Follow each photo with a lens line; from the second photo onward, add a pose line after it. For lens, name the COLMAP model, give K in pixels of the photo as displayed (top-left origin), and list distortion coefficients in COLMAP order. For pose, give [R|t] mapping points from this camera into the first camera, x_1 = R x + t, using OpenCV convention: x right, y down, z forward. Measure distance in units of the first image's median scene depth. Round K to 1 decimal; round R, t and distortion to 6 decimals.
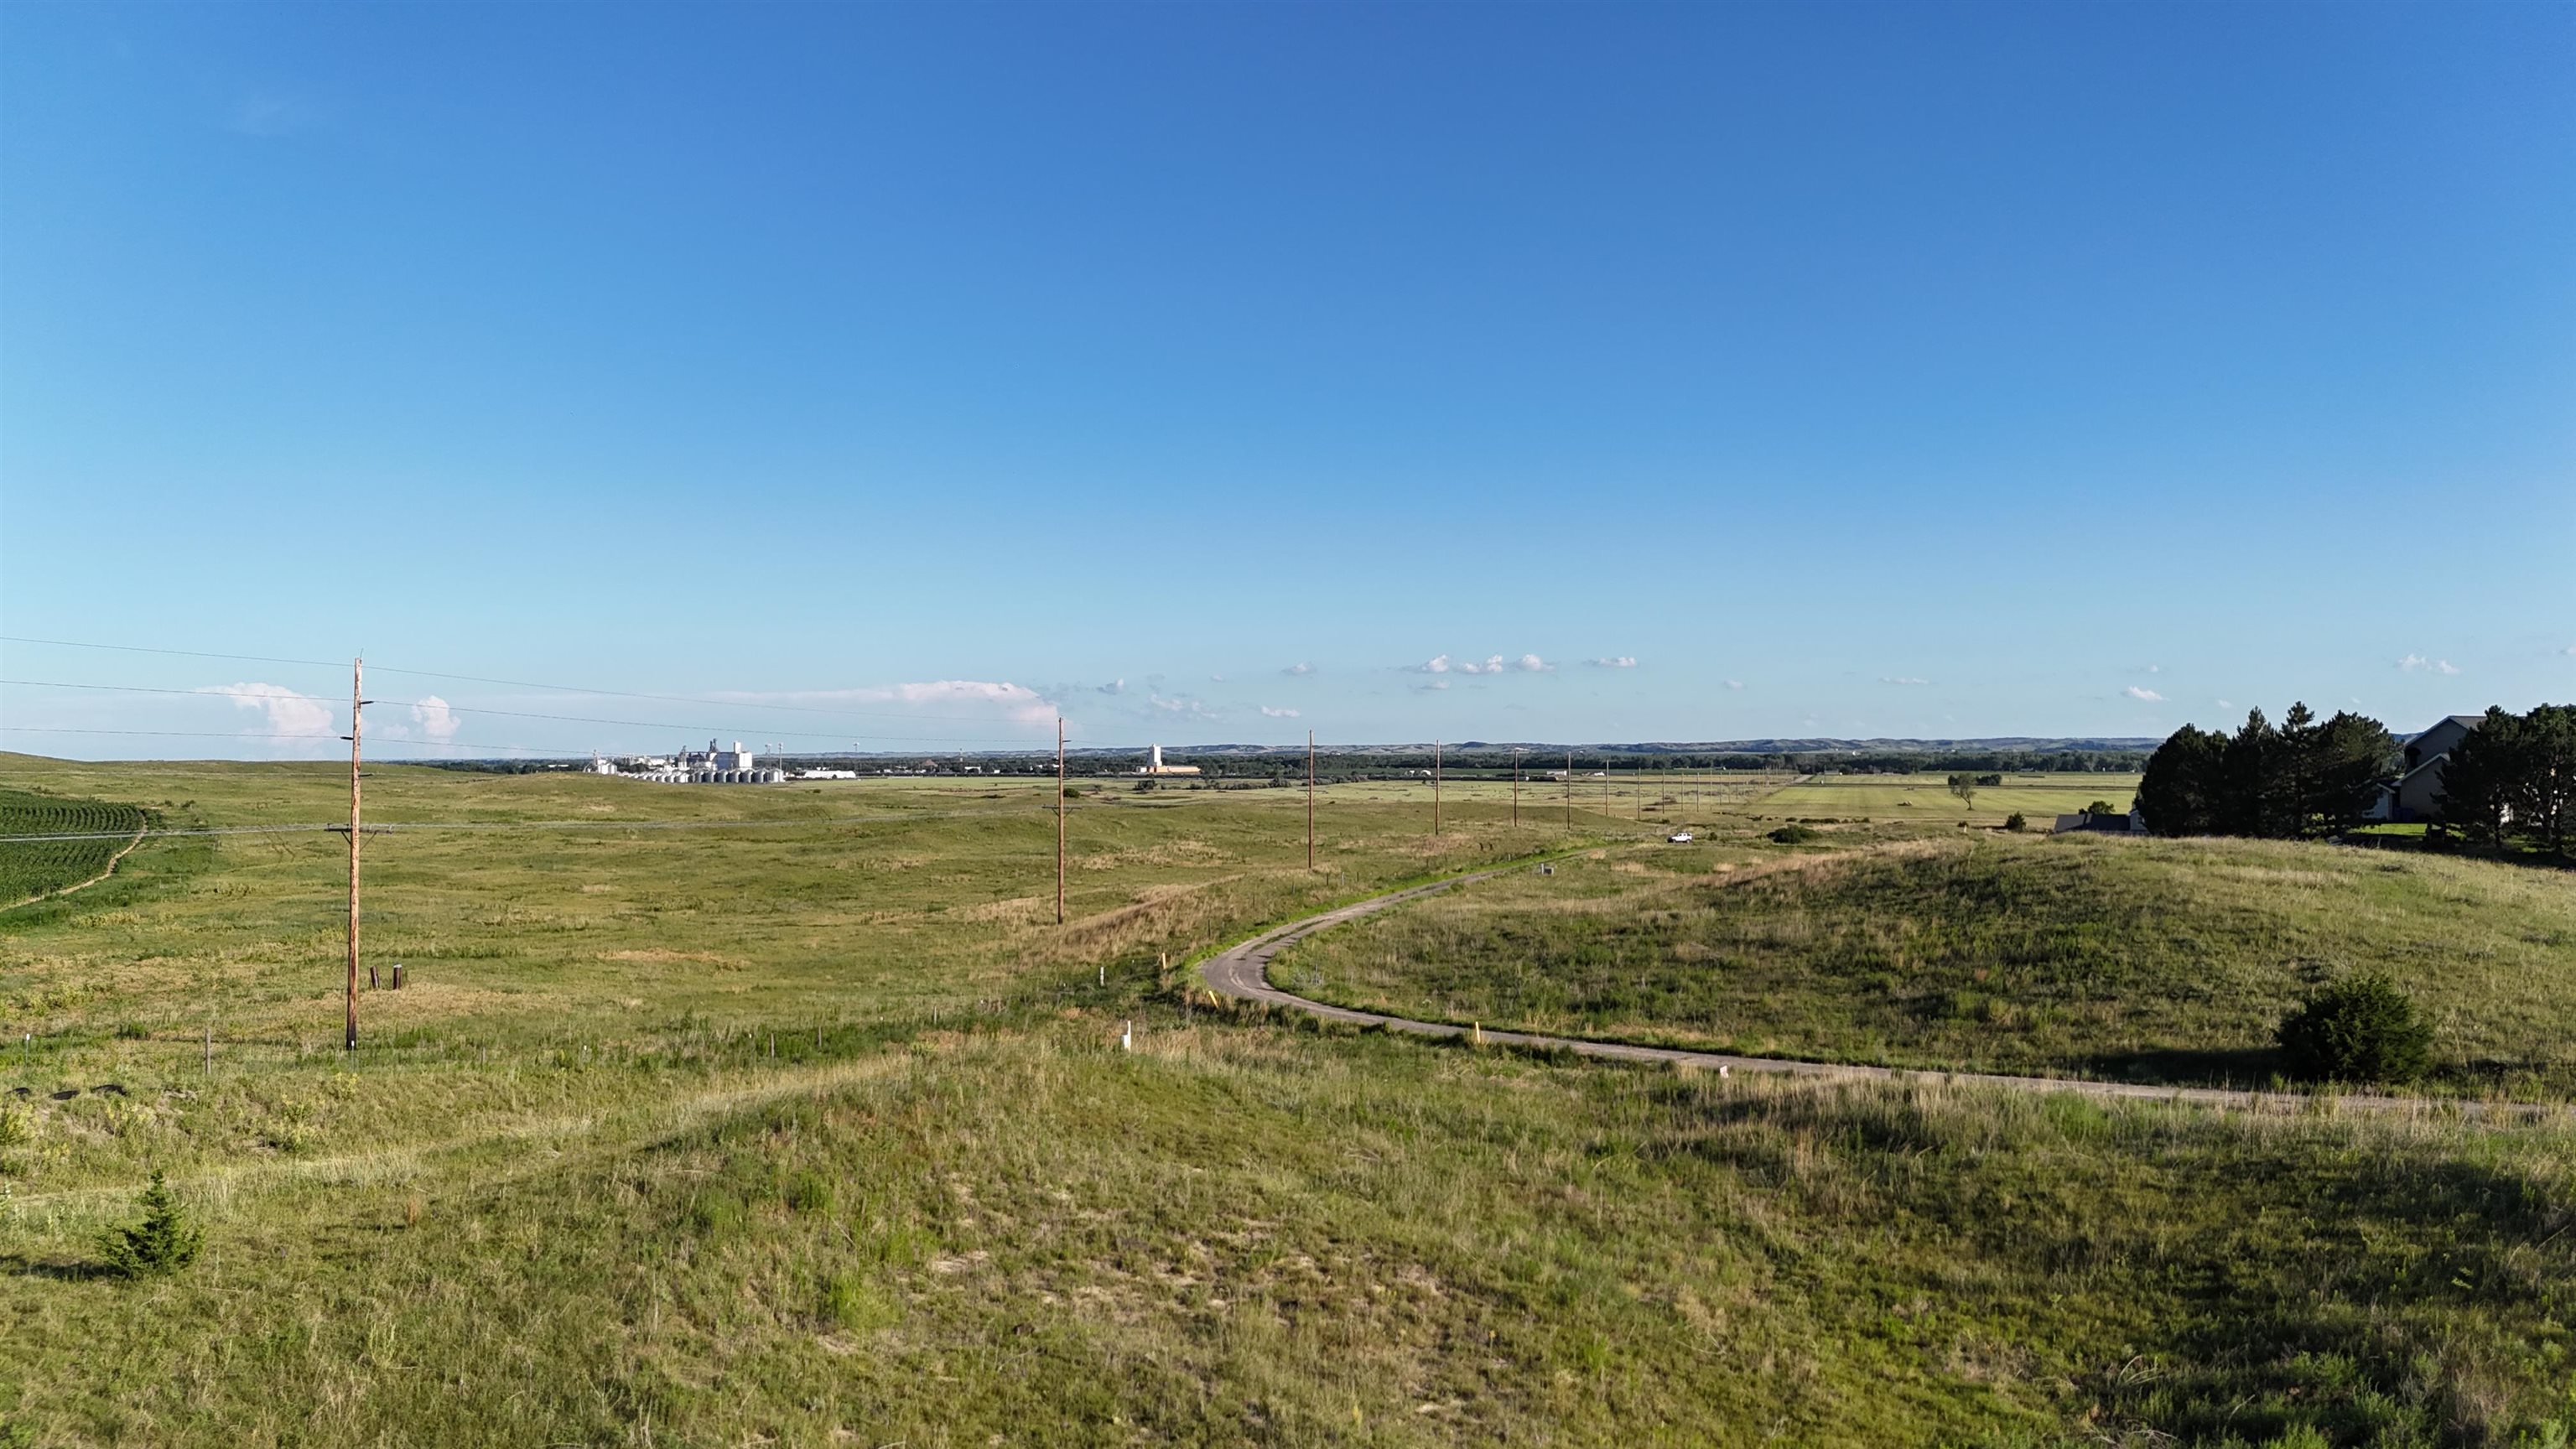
lens RADIAL K [[1952.3, 0, 1300.0], [0, 1952.3, 738.2], [0, 0, 1]] dist [0.110095, -0.077554]
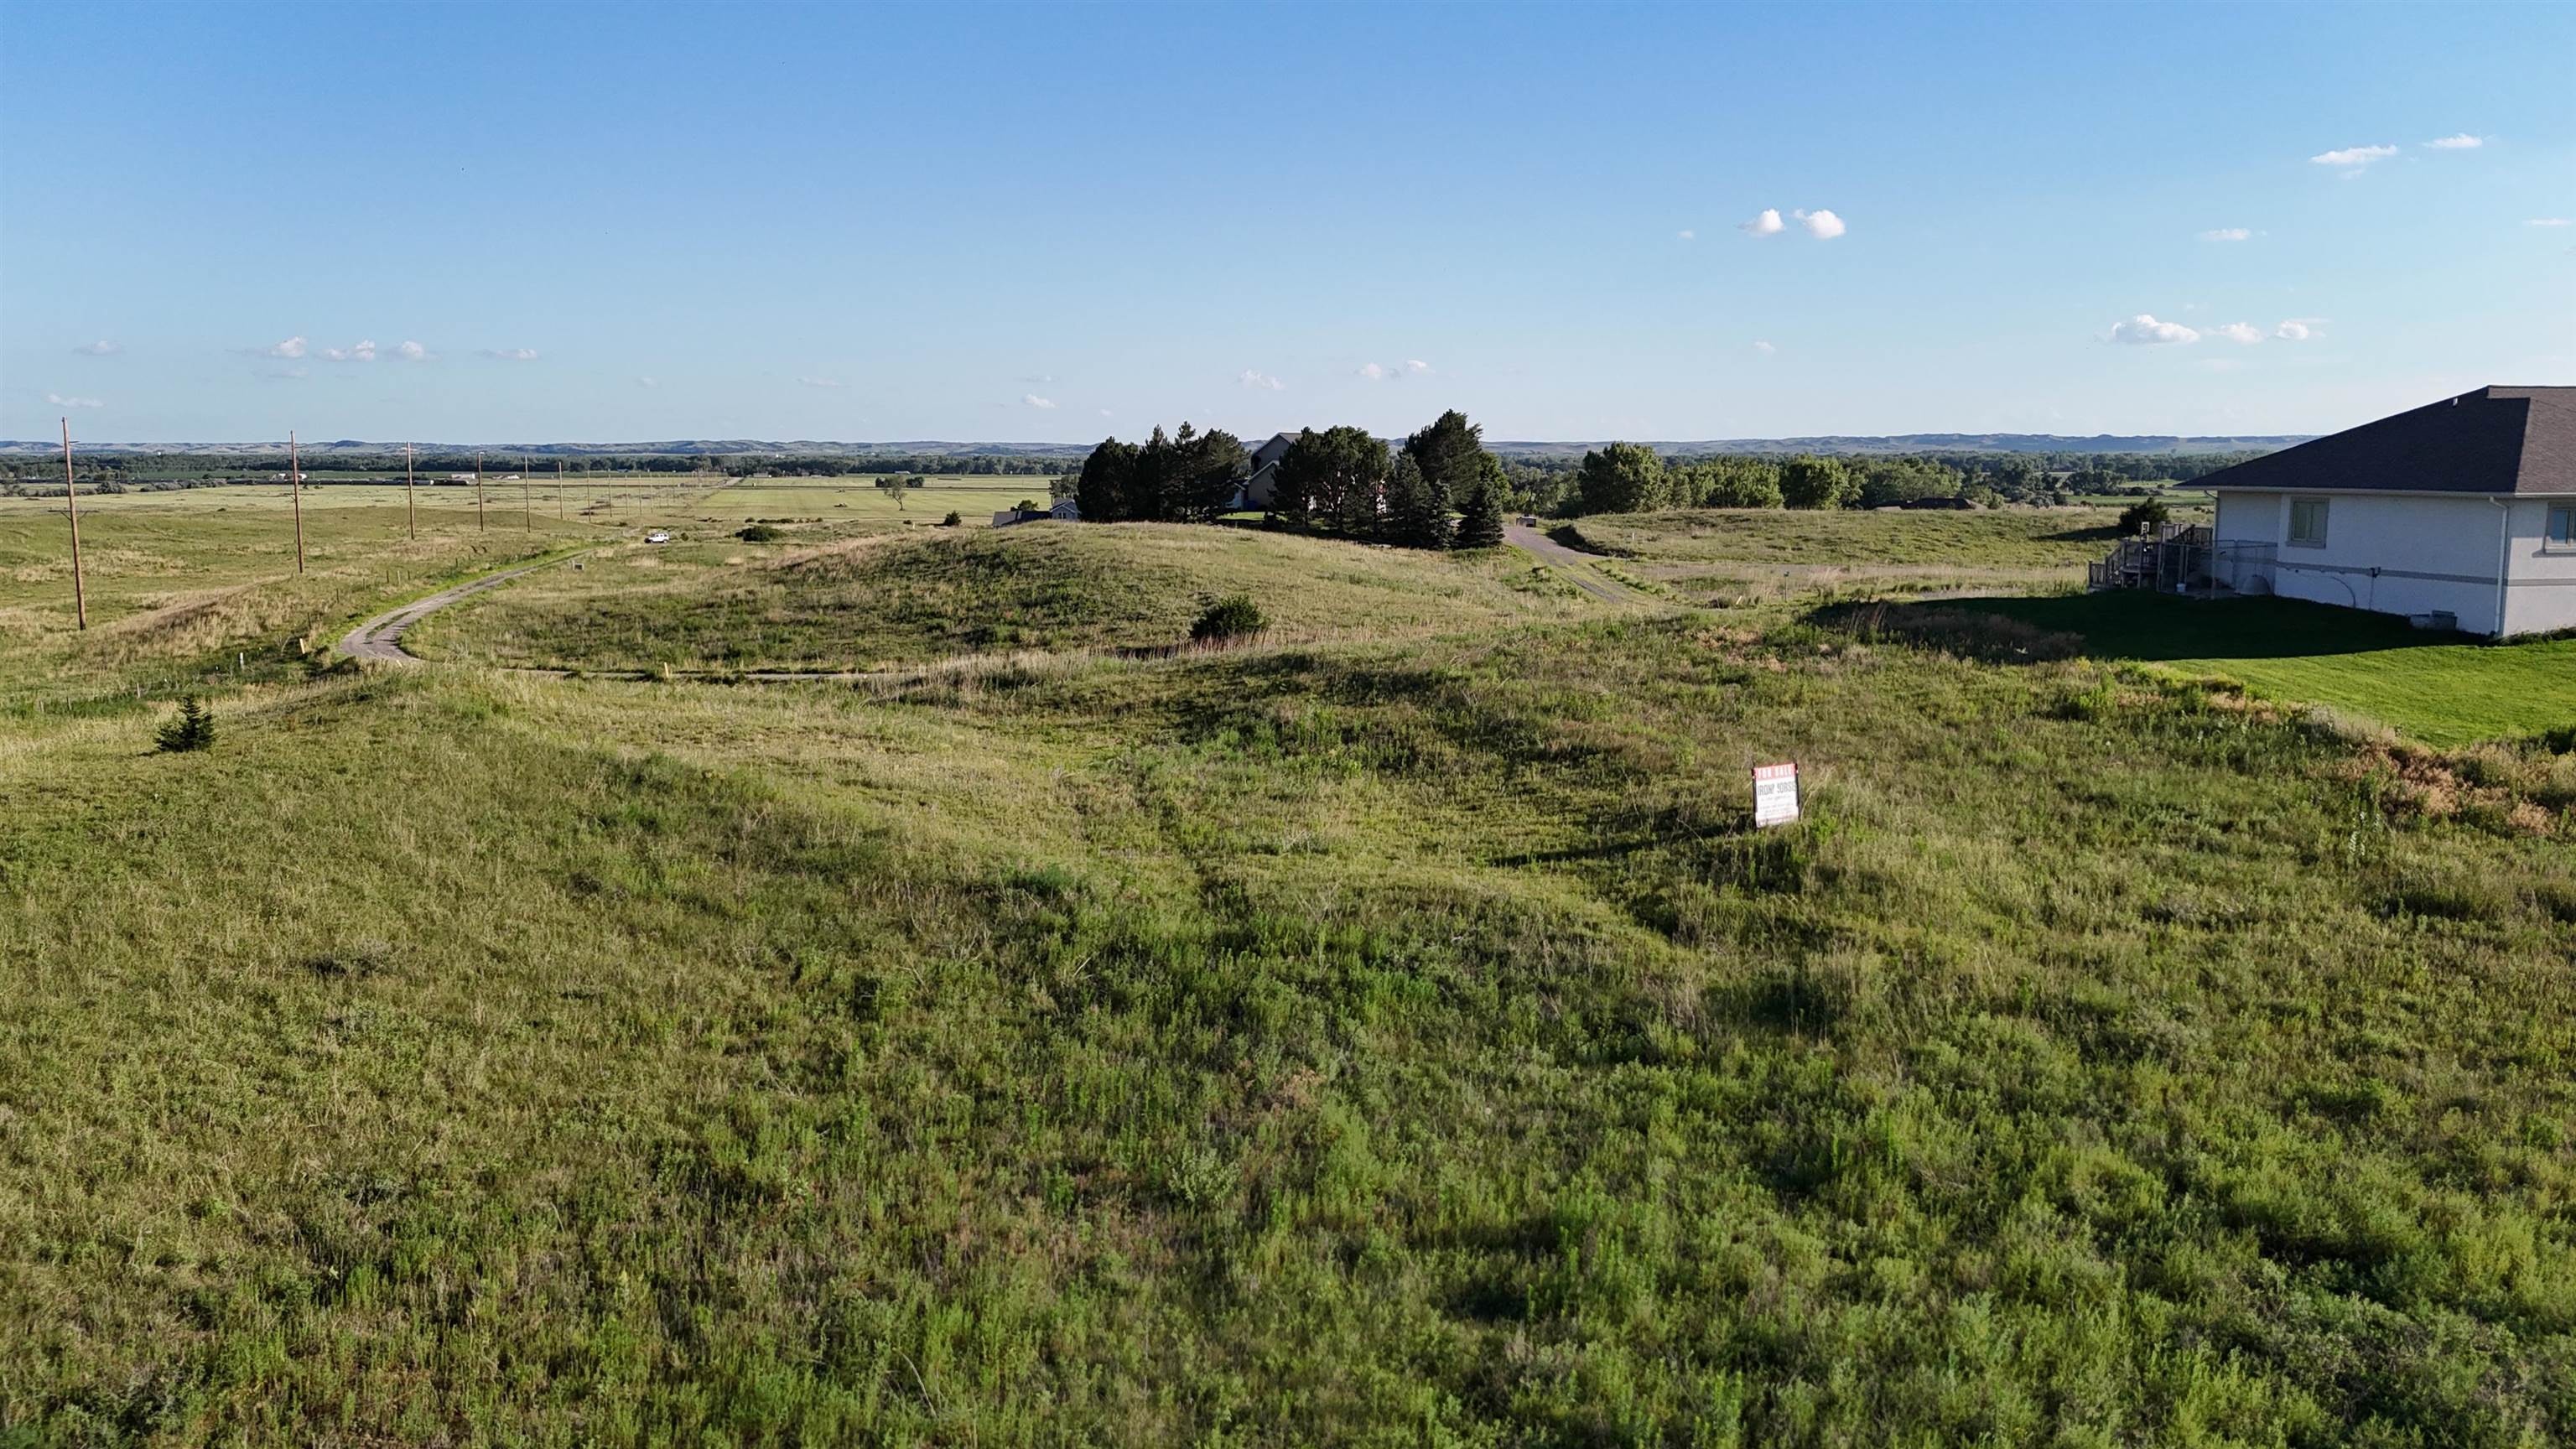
lens RADIAL K [[1991.9, 0, 1288.0], [0, 1991.9, 724.5], [0, 0, 1]] dist [-0.014430, -0.009232]
pose [[0.865079, -0.060984, 0.497915, -0.120424], [-0.010176, 0.990245, 0.138964, -0.003256], [-0.501533, -0.125282, 0.856020, -0.207961]]
